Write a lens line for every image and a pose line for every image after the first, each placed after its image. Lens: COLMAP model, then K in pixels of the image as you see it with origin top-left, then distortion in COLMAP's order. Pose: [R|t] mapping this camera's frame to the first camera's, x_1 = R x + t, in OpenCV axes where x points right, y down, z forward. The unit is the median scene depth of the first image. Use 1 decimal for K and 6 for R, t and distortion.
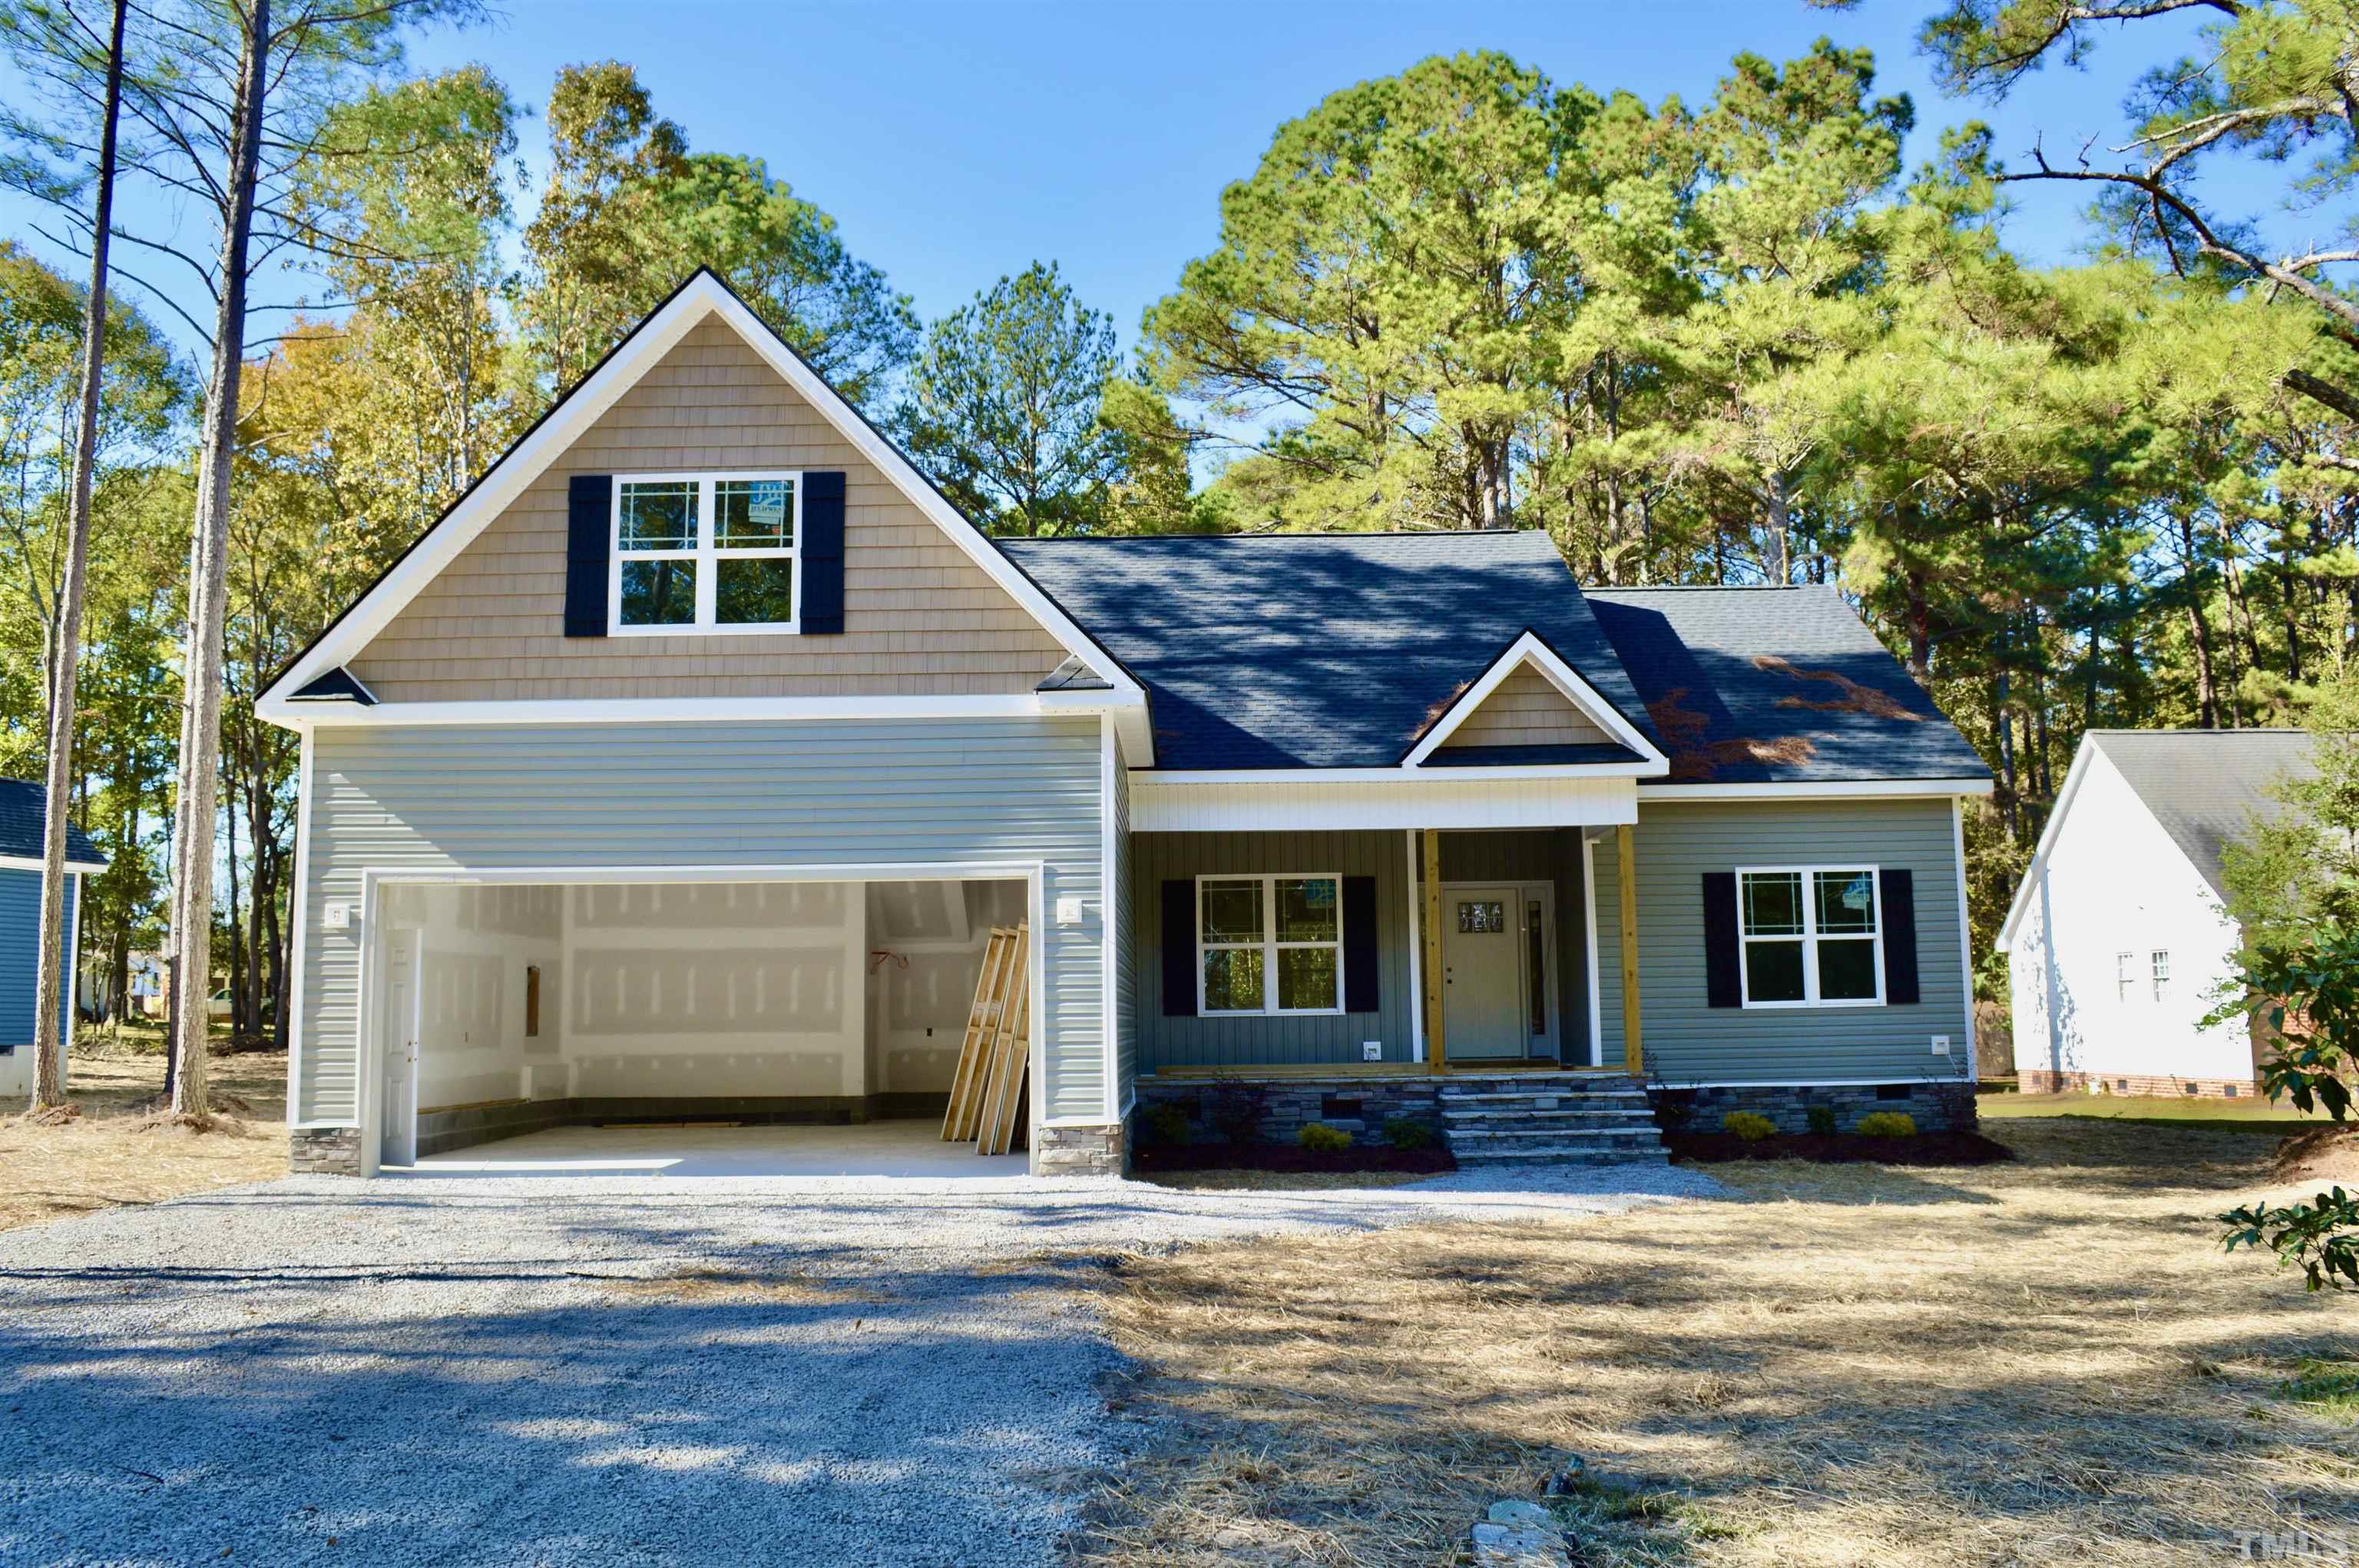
lens RADIAL K [[1895.6, 0, 1174.4], [0, 1895.6, 760.7], [0, 0, 1]] dist [-0.082025, 0.001960]
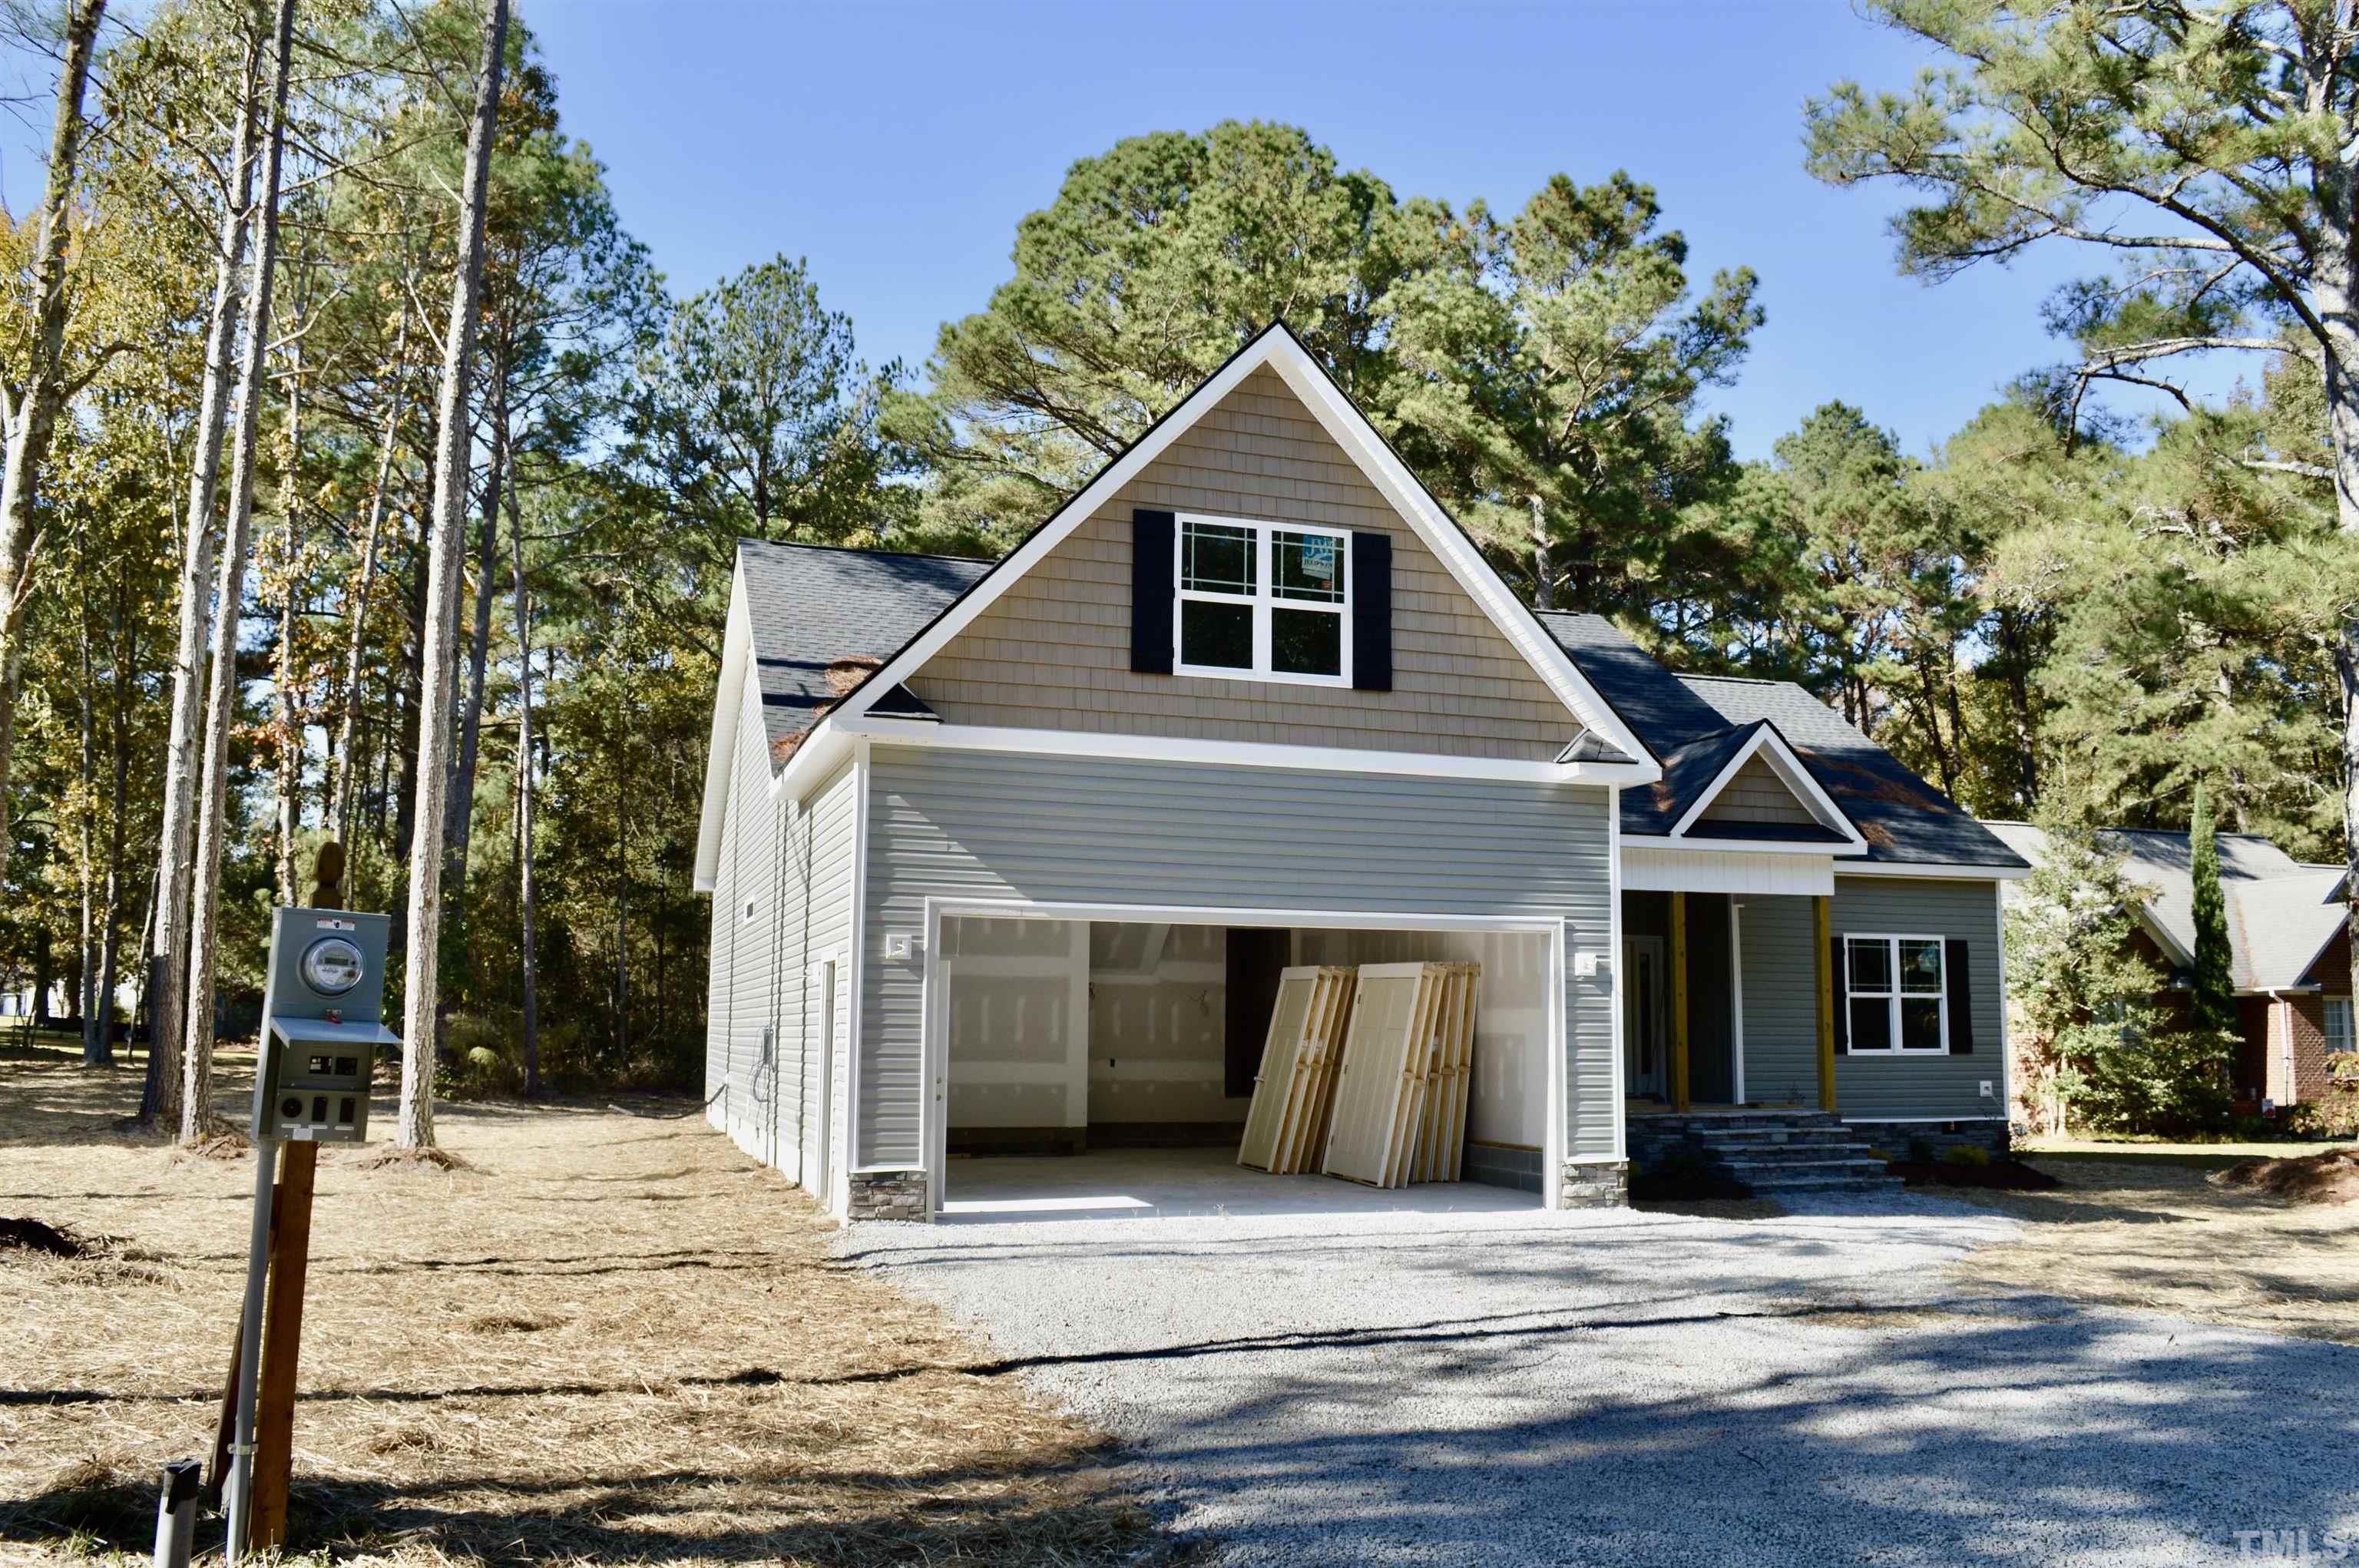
lens RADIAL K [[1895.6, 0, 1174.4], [0, 1895.6, 760.7], [0, 0, 1]] dist [-0.082025, 0.001960]
pose [[0.946737, 0.067736, 0.314804, -0.608083], [-0.065926, 0.997690, -0.016407, -0.004092], [-0.315188, -0.005220, 0.949015, 0.044957]]
